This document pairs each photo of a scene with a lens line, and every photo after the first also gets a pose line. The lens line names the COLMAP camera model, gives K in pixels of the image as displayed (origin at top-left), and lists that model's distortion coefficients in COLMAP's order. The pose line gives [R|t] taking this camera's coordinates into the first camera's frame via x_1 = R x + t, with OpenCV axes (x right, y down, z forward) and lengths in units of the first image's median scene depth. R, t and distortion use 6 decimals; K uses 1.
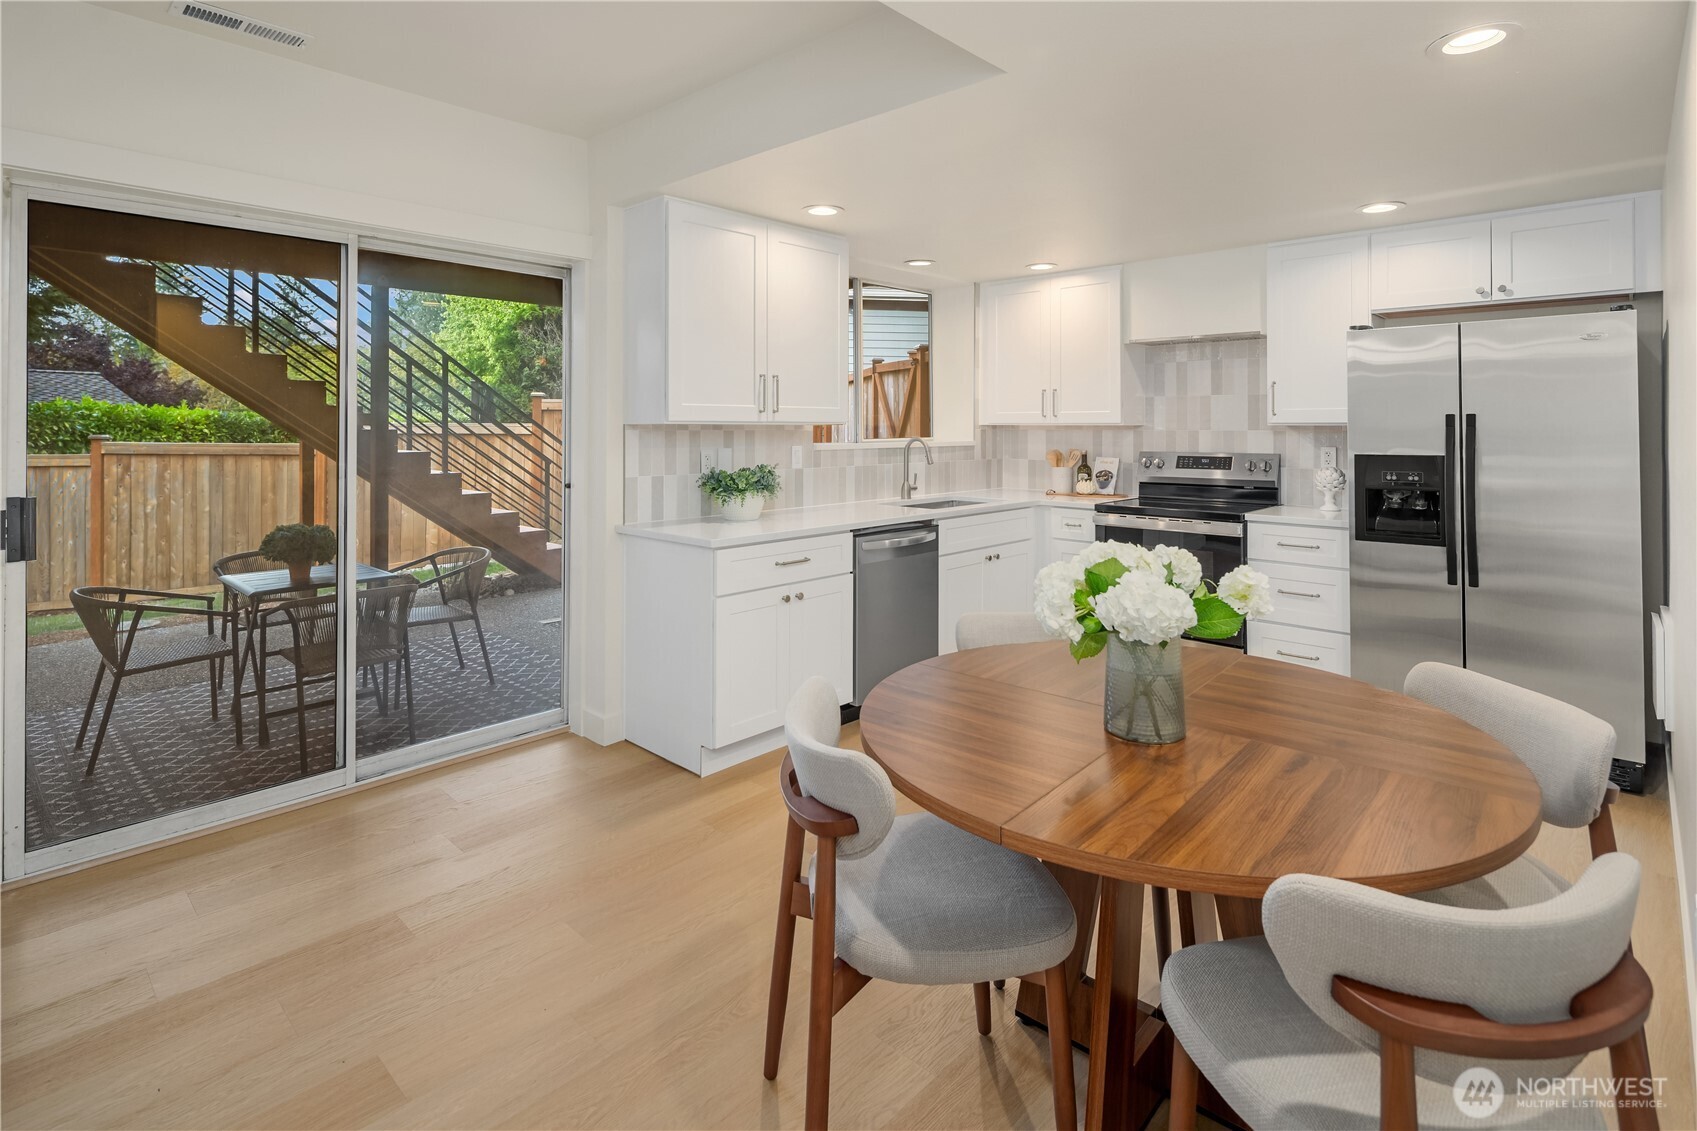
lens RADIAL K [[841.3, 0, 819.6], [0, 841.3, 411.5], [0, 0, 1]] dist [0.002733, 0.000384]
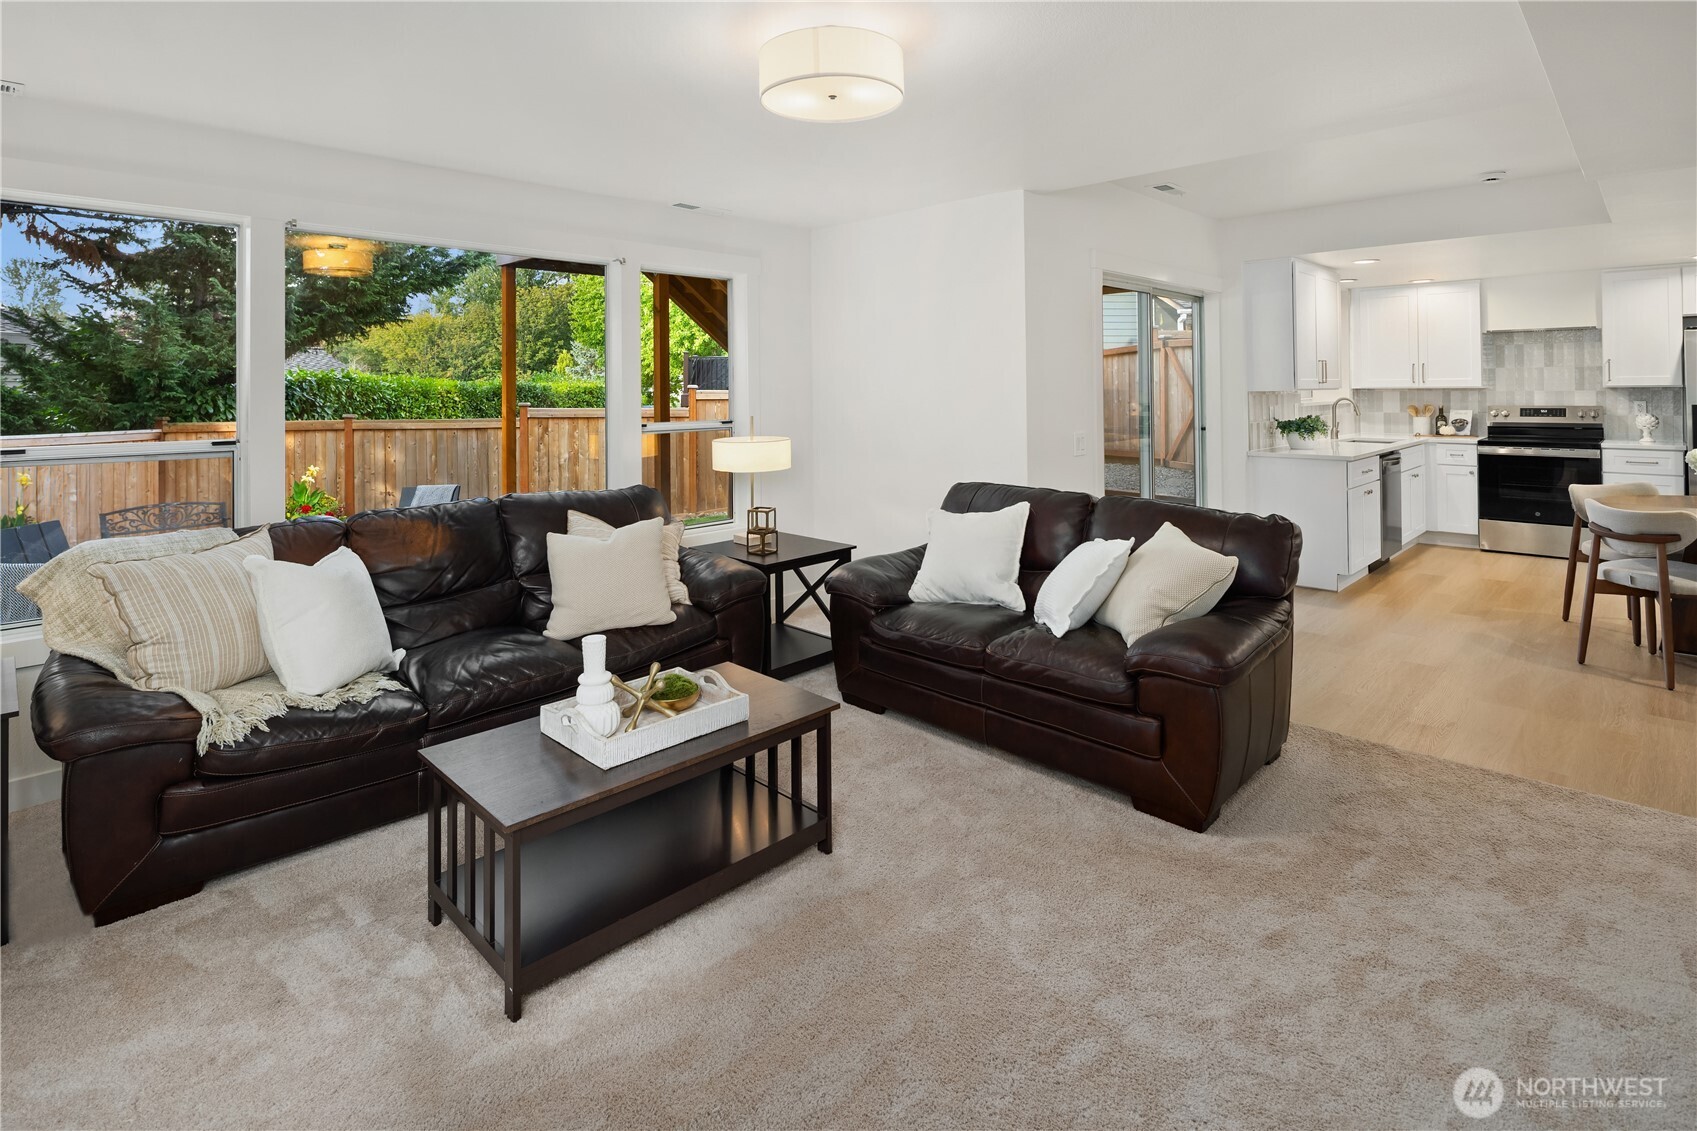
lens RADIAL K [[846.5, 0, 844.5], [0, 846.5, 383.5], [0, 0, 1]] dist [-0.000542, -0.001143]
pose [[0.999690, -0.010087, -0.022743, -0.737462], [0.010342, 0.999884, 0.011148, -0.019685], [0.022627, -0.011379, 0.999679, -0.519205]]
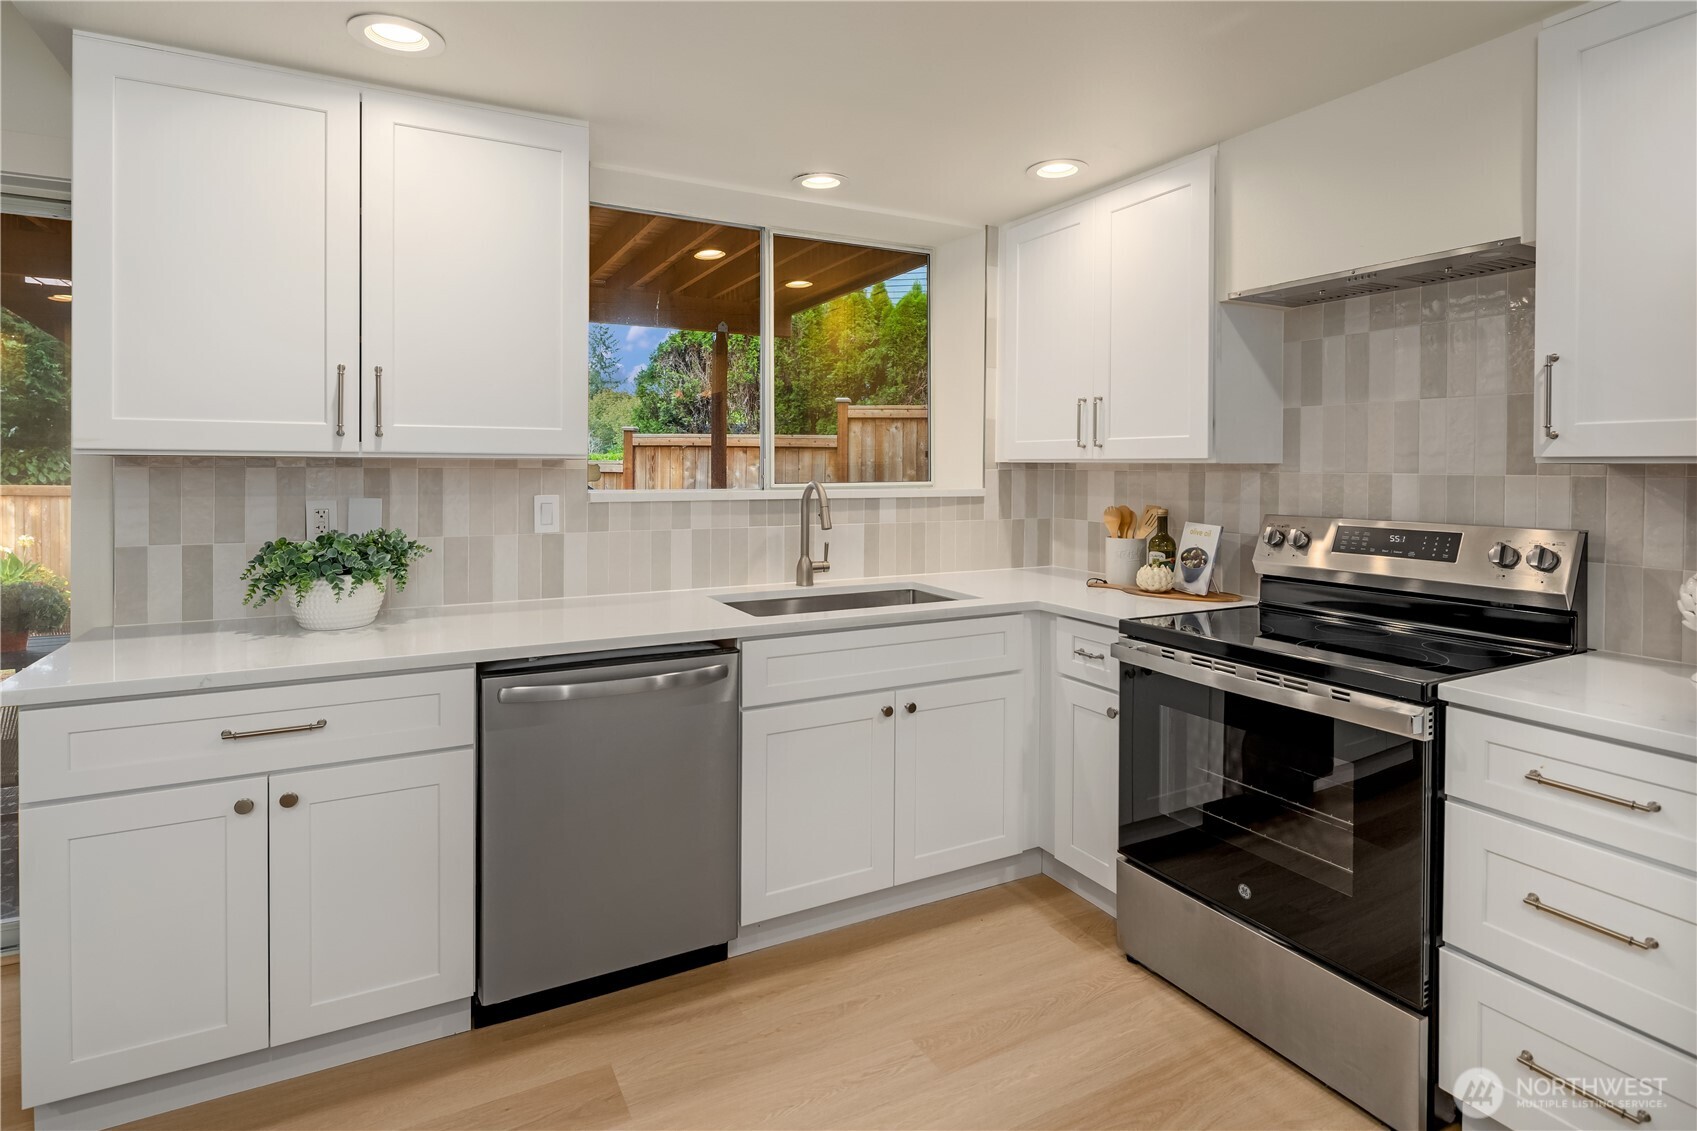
lens RADIAL K [[852.9, 0, 785.2], [0, 852.9, 462.8], [0, 0, 1]] dist [0.004898, 0.000640]
pose [[0.942341, 0.003538, -0.334637, 0.292611], [0.001144, 0.999904, 0.013794, 0.009021], [0.334653, -0.013382, 0.942246, 0.432777]]
